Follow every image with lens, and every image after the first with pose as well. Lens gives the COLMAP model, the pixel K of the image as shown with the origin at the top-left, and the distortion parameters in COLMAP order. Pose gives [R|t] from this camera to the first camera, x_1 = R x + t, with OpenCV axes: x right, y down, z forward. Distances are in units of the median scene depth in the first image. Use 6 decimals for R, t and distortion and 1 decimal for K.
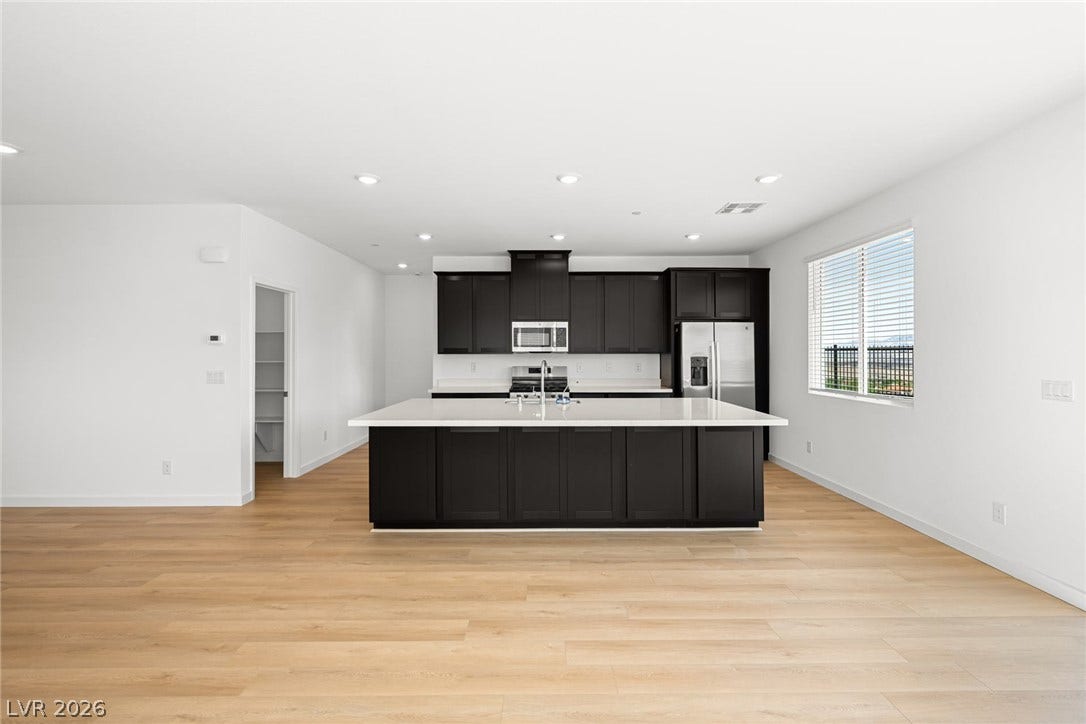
lens RADIAL K [[482.4, 0, 544.4], [0, 482.4, 354.2], [0, 0, 1]] dist [0.000078, -0.000412]
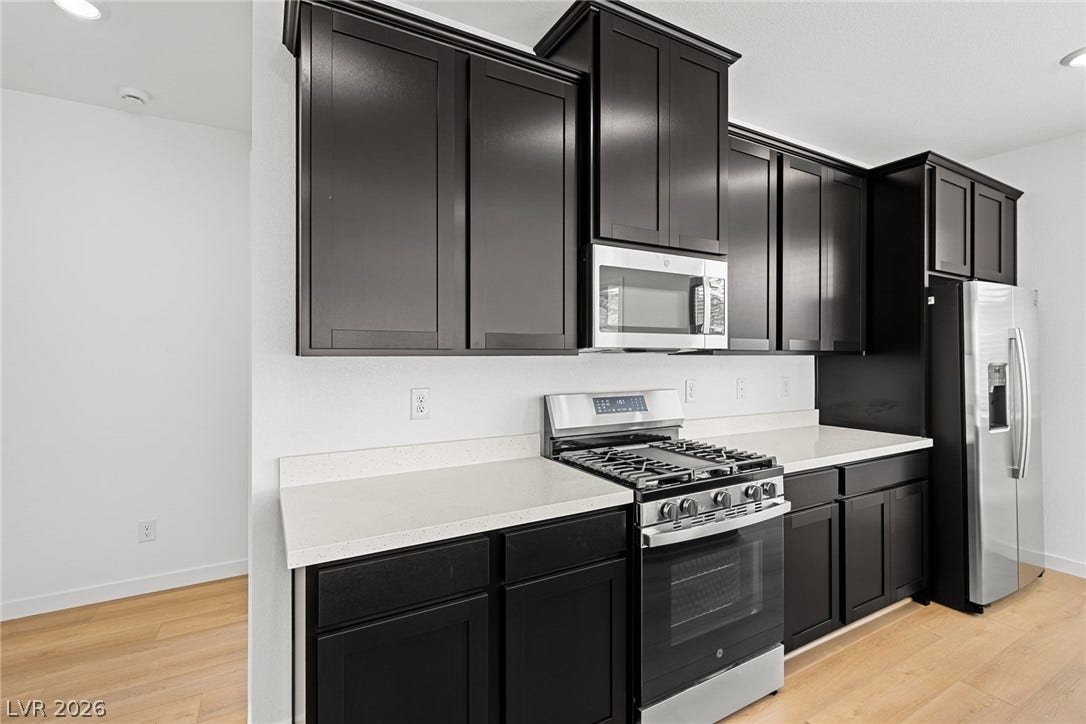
lens RADIAL K [[482.4, 0, 545.4], [0, 482.4, 355.8], [0, 0, 1]] dist [0.000078, -0.000412]
pose [[0.869839, 0.003797, 0.493321, -0.337439], [-0.005940, 0.999978, 0.002778, -0.000992], [-0.493300, -0.005347, 0.869843, 1.095624]]
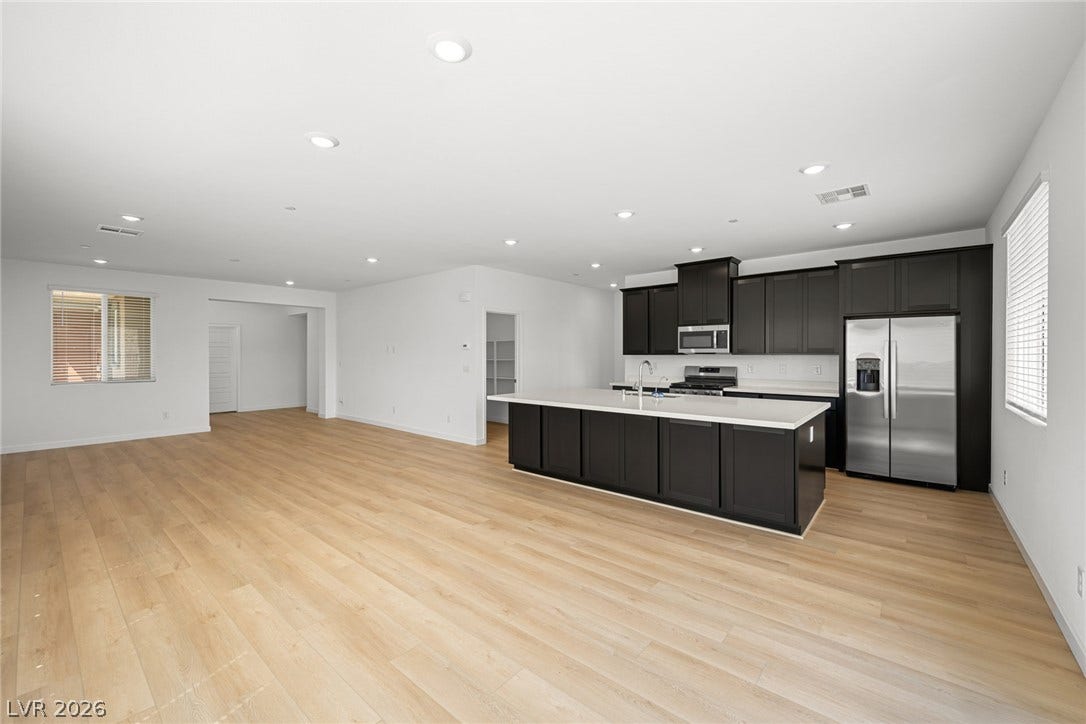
lens RADIAL K [[432.8, 0, 533.6], [0, 432.8, 361.2], [0, 0, 1]] dist [-0.000349, 0.000082]
pose [[0.754295, 0.010595, -0.656450, 0.498214], [-0.000818, 0.999884, 0.015198, -0.001345], [0.656535, -0.010927, 0.754216, 0.002612]]
